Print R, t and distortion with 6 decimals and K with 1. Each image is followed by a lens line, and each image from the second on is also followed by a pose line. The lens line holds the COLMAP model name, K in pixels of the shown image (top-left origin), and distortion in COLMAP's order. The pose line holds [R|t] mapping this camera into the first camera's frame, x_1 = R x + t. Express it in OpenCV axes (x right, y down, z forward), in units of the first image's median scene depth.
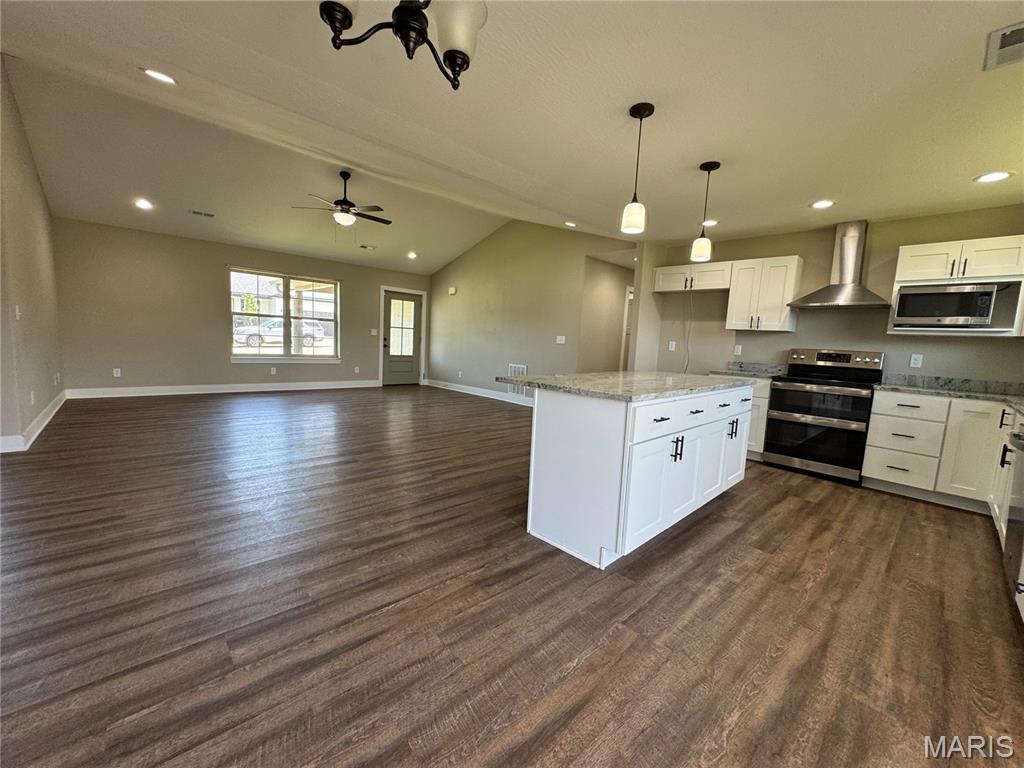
lens RADIAL K [[412.1, 0, 512.0], [0, 412.1, 384.0], [0, 0, 1]] dist [-0.001167, 0.000107]
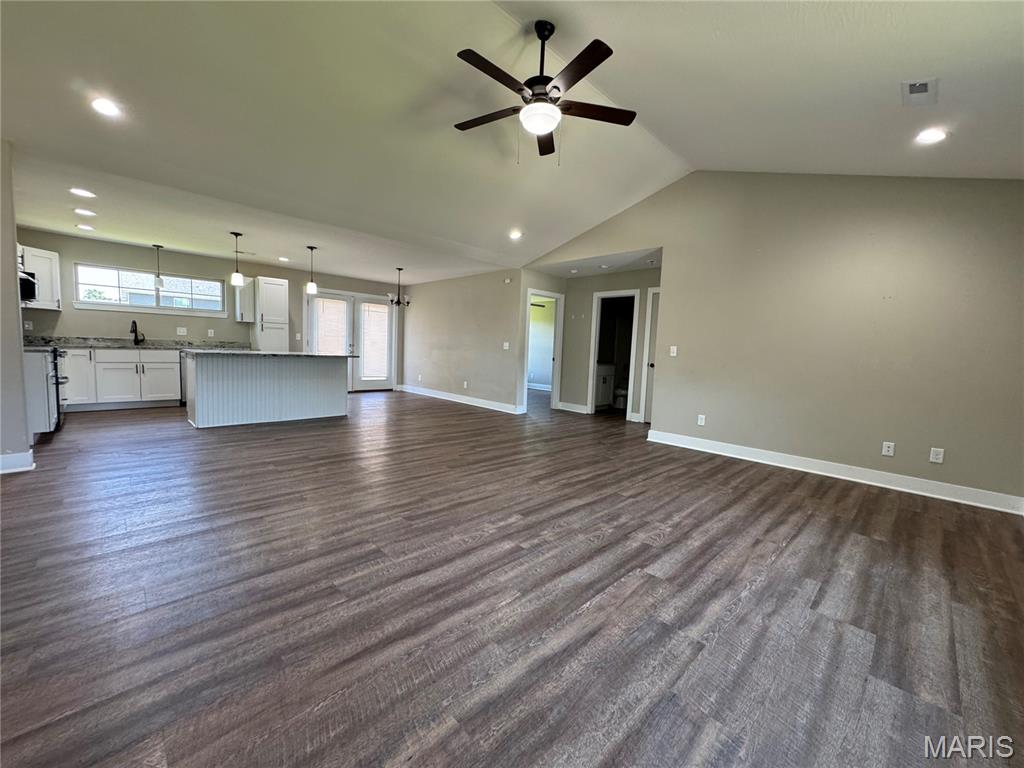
lens RADIAL K [[412.1, 0, 512.0], [0, 412.1, 384.0], [0, 0, 1]] dist [-0.001167, 0.000107]
pose [[-0.995123, -0.089315, -0.041875, -0.508548], [-0.095821, 0.976057, 0.195272, -0.249351], [0.023432, 0.198333, -0.979855, 2.100216]]
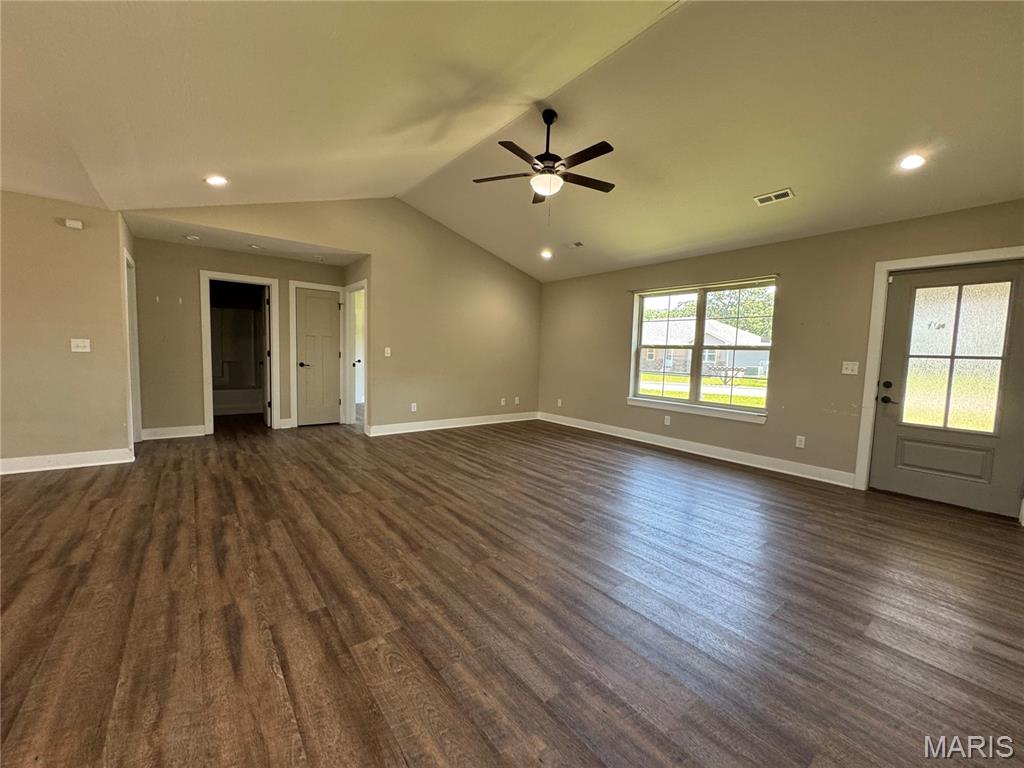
lens RADIAL K [[412.1, 0, 512.0], [0, 412.1, 384.0], [0, 0, 1]] dist [-0.001167, 0.000107]
pose [[-0.074531, 0.022005, -0.996976, 0.325648], [-0.141846, 0.989357, 0.032440, -0.148147], [0.987079, 0.143835, -0.070617, 1.410133]]
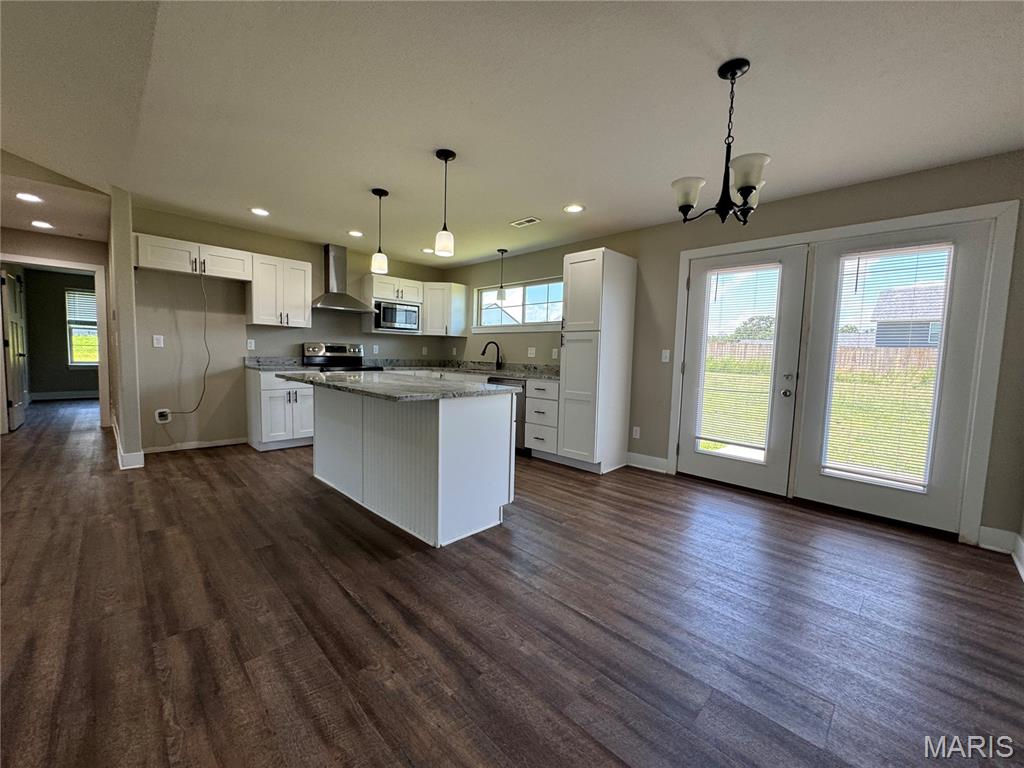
lens RADIAL K [[412.1, 0, 512.0], [0, 412.1, 384.0], [0, 0, 1]] dist [-0.001167, 0.000107]
pose [[-0.033065, -0.127543, 0.991282, -0.539374], [0.078636, 0.988417, 0.129797, -0.082366], [-0.996355, 0.082243, -0.022652, 0.499589]]
